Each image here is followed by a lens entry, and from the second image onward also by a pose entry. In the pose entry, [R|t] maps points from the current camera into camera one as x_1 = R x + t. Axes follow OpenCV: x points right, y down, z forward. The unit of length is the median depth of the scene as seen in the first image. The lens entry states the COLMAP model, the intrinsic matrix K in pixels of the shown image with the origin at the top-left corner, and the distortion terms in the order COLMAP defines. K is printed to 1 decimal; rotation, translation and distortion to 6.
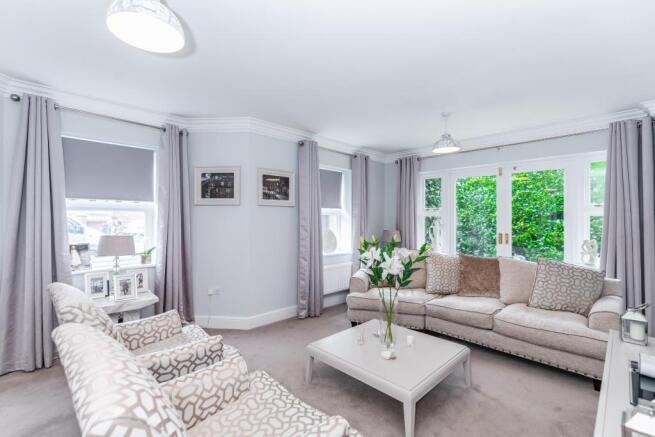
lens RADIAL K [[296.0, 0, 323.8], [0, 296.0, 220.0], [0, 0, 1]] dist [0.000172, 0.000028]
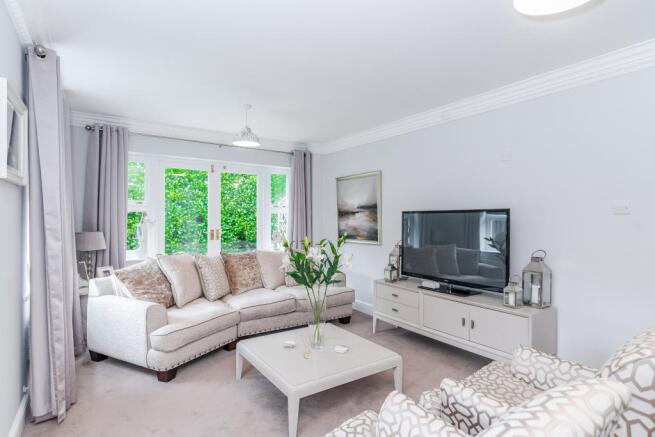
lens RADIAL K [[333.5, 0, 327.5], [0, 333.5, 218.5], [0, 0, 1]] dist [-0.000514, -0.000090]
pose [[0.175037, -0.007206, 0.984536, -0.462975], [-0.002624, 0.999966, 0.007786, -0.002616], [-0.984558, -0.003946, 0.175012, 0.418707]]
